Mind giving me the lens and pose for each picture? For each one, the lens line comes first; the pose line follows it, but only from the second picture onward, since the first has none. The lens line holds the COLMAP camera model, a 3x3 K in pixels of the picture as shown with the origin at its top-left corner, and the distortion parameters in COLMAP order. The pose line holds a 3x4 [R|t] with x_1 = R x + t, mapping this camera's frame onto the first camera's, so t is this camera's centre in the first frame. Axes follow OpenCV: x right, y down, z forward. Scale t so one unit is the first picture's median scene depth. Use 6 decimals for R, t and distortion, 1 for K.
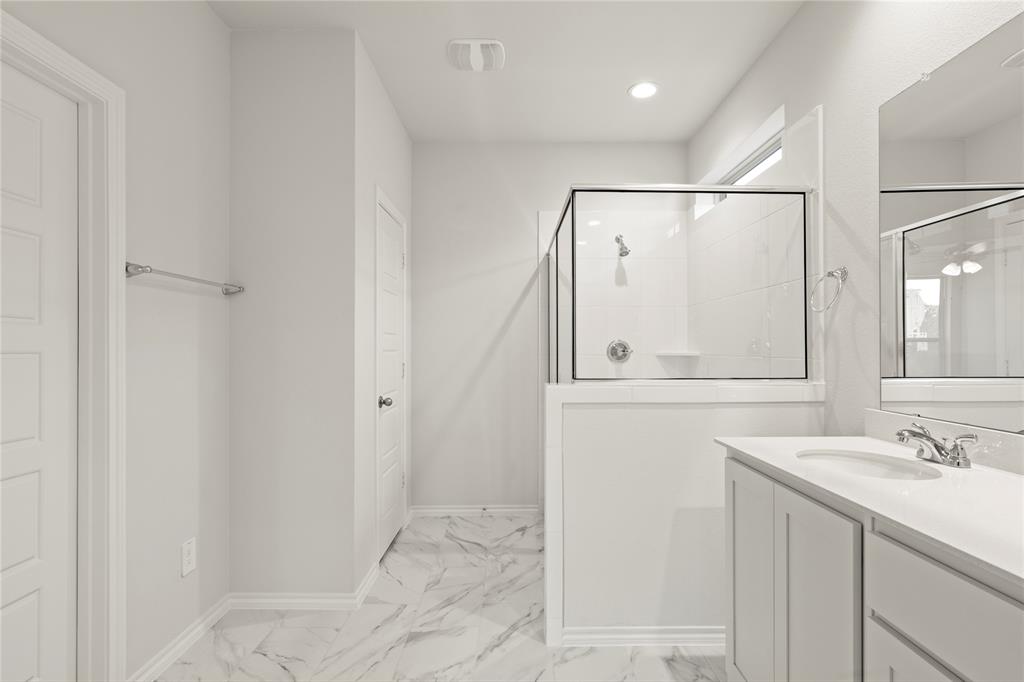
lens RADIAL K [[525.7, 0, 511.5], [0, 525.7, 343.2], [0, 0, 1]] dist [-0.000193, 0.000130]
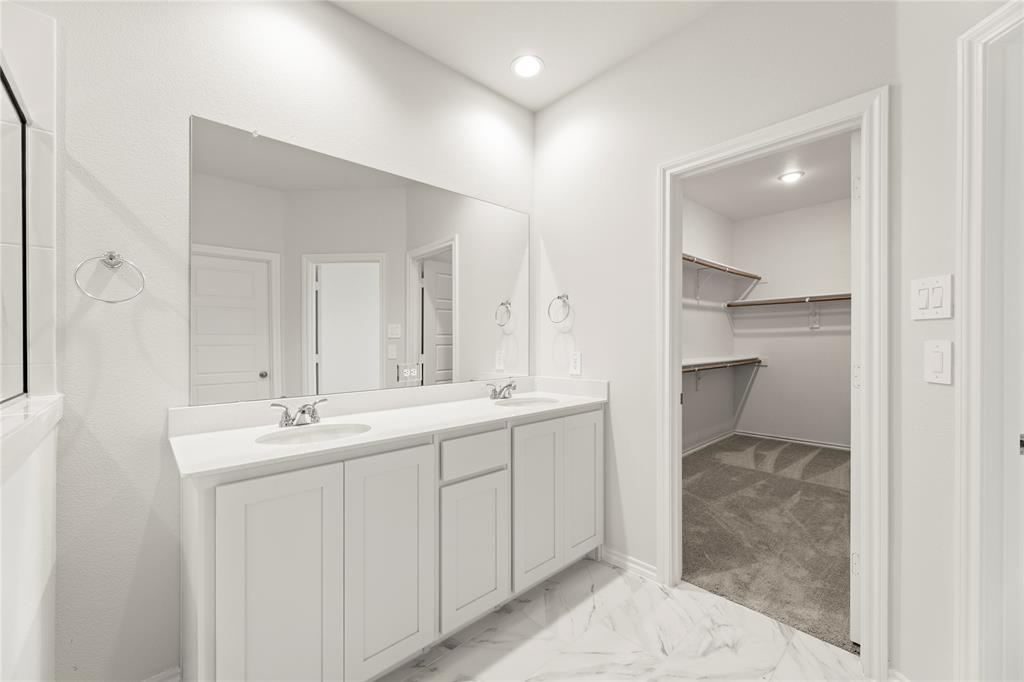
lens RADIAL K [[411.9, 0, 512.4], [0, 411.9, 345.2], [0, 0, 1]] dist [0.001135, 0.000758]
pose [[-0.692929, 0.005472, 0.720985, -0.263620], [0.002200, 0.999983, -0.005476, 0.009897], [-0.721002, -0.002208, -0.692929, 0.899729]]
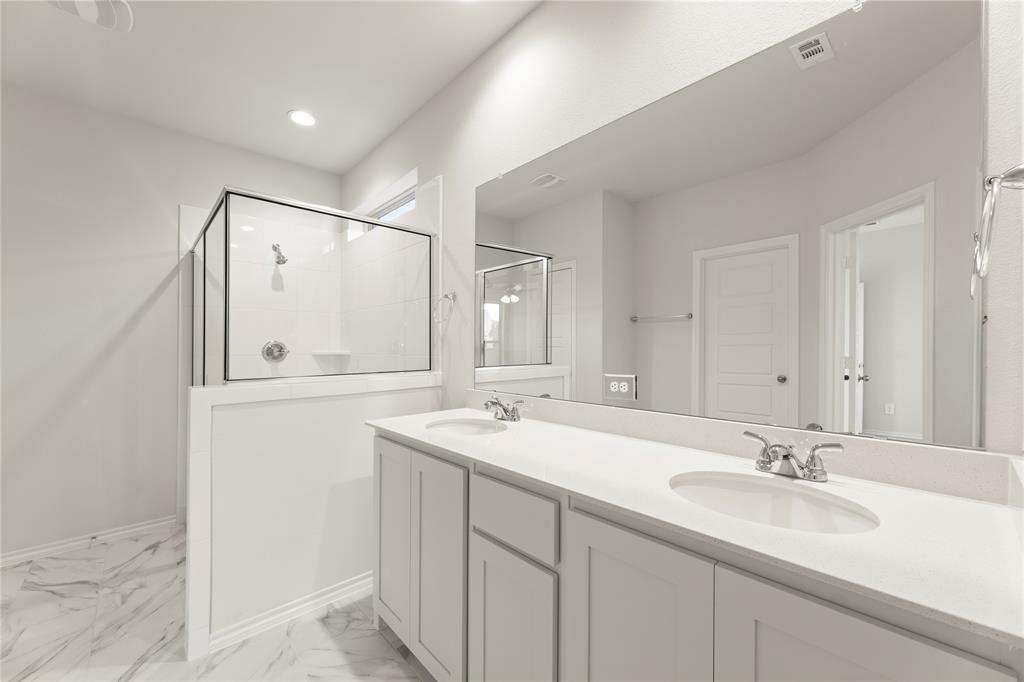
lens RADIAL K [[411.9, 0, 519.7], [0, 411.9, 341.9], [0, 0, 1]] dist [0.001135, 0.000758]
pose [[0.728785, 0.004180, 0.684729, -0.010532], [-0.003449, 0.999991, -0.002433, -0.005035], [-0.684733, -0.000588, 0.728793, 0.045603]]
